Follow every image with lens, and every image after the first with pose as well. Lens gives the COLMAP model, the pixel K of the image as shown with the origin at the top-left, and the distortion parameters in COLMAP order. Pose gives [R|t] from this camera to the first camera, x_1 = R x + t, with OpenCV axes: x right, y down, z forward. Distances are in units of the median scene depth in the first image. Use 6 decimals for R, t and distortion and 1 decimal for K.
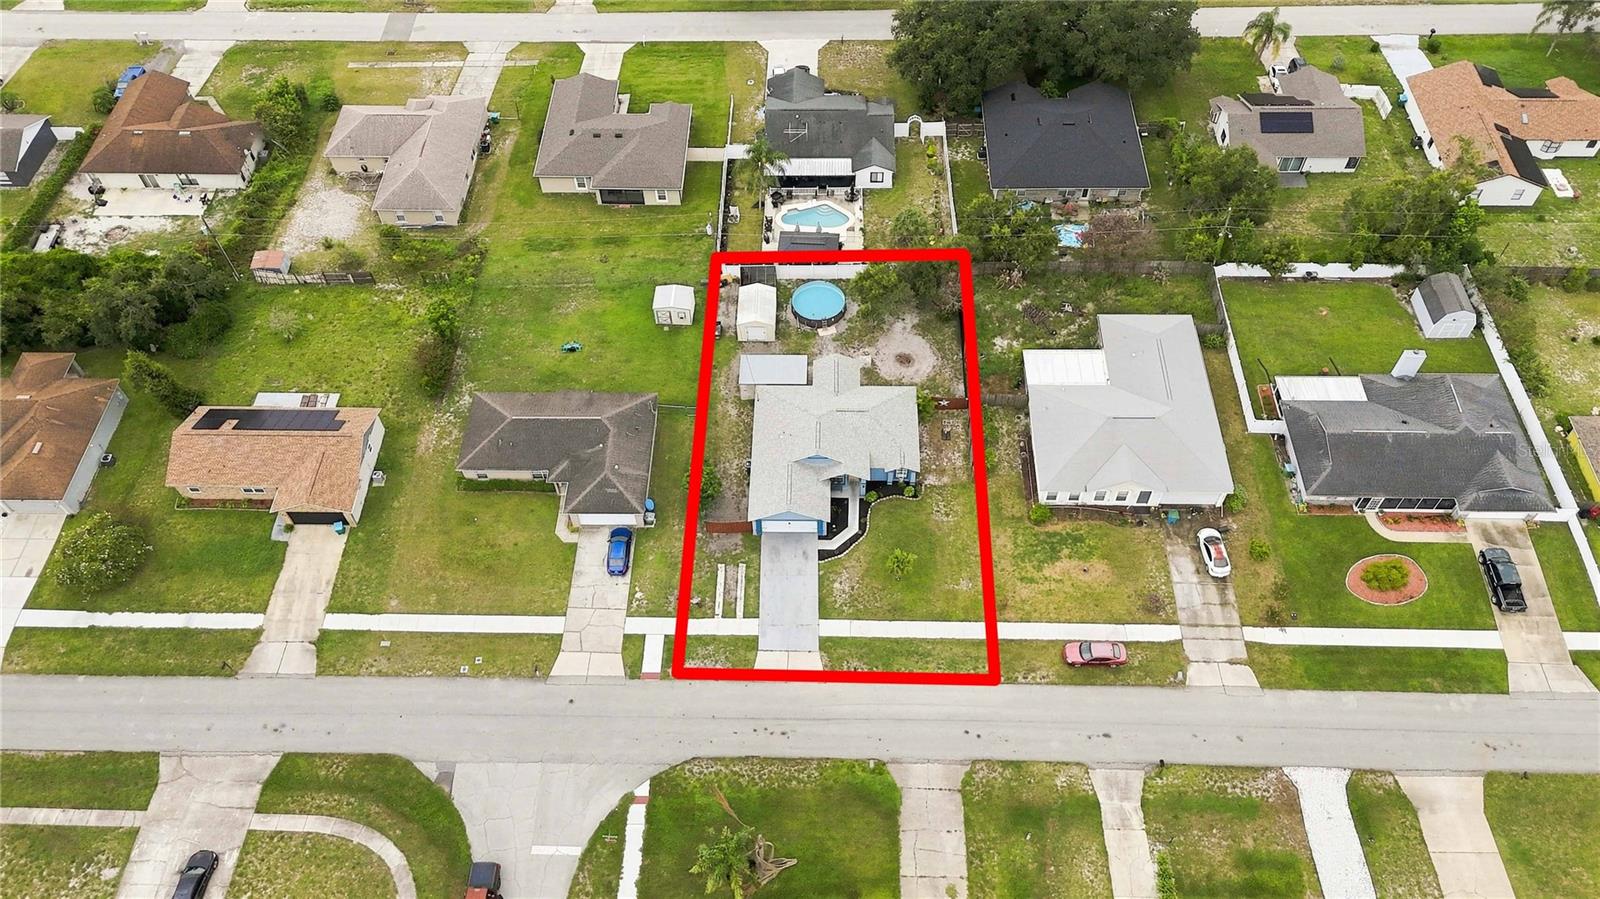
lens RADIAL K [[1183.6, 0, 808.3], [0, 1183.6, 446.8], [0, 0, 1]] dist [0.065705, -0.088166]
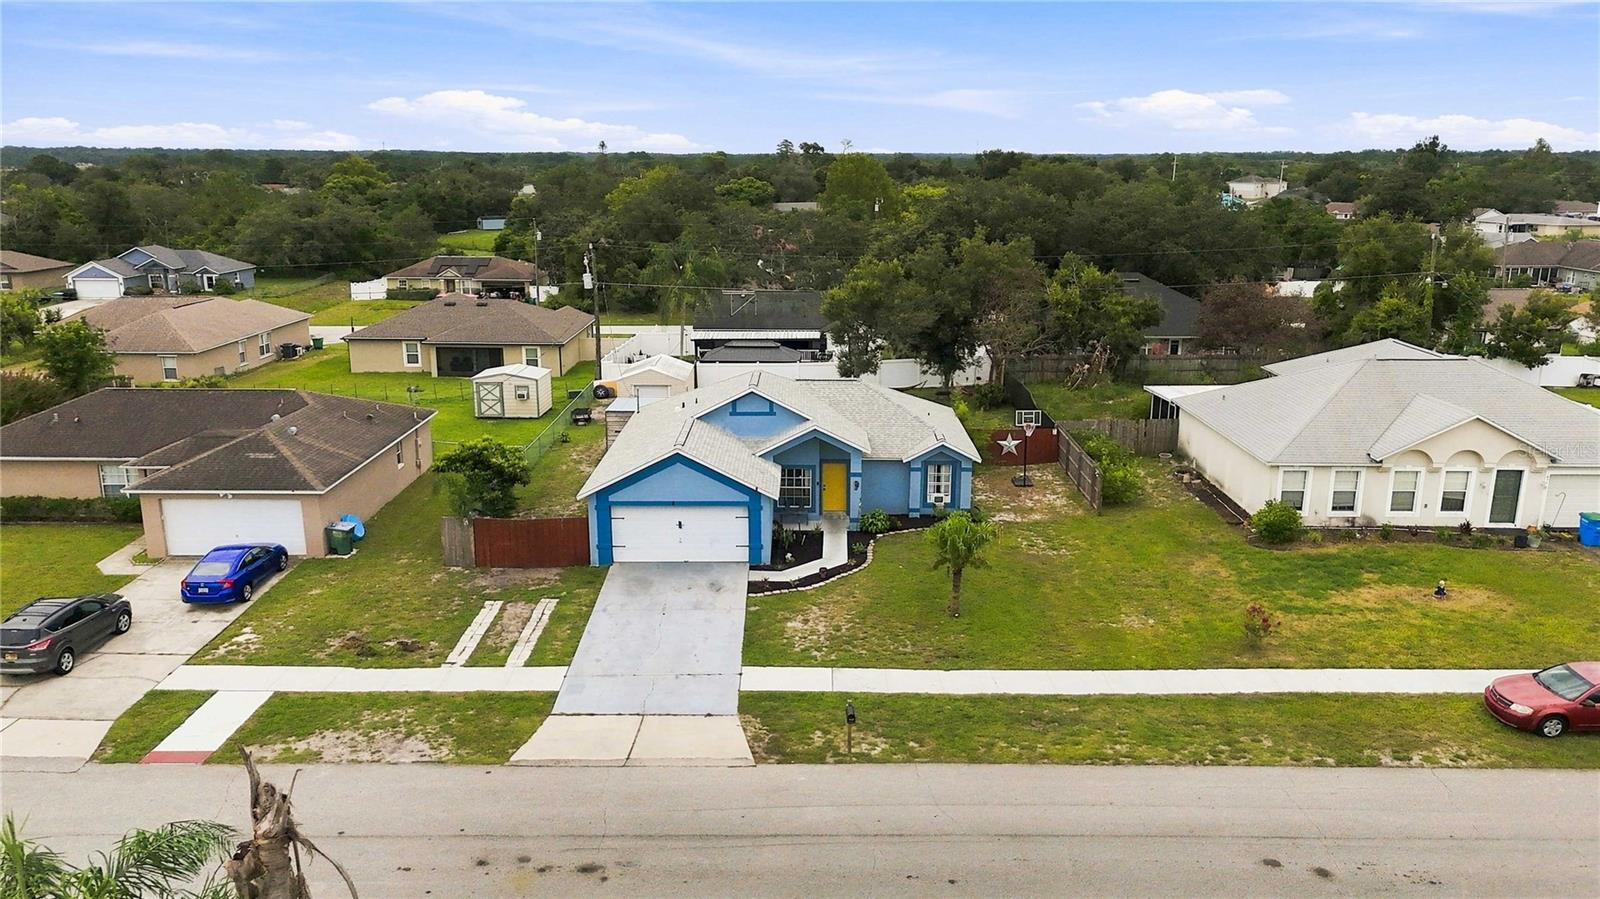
lens RADIAL K [[1183.6, 0, 808.3], [0, 1183.6, 446.8], [0, 0, 1]] dist [0.065705, -0.088166]
pose [[0.999708, 0.010830, 0.021580, 0.019826], [0.005181, 0.776710, -0.629837, 0.306870], [-0.023582, 0.629765, 0.776428, 0.668969]]
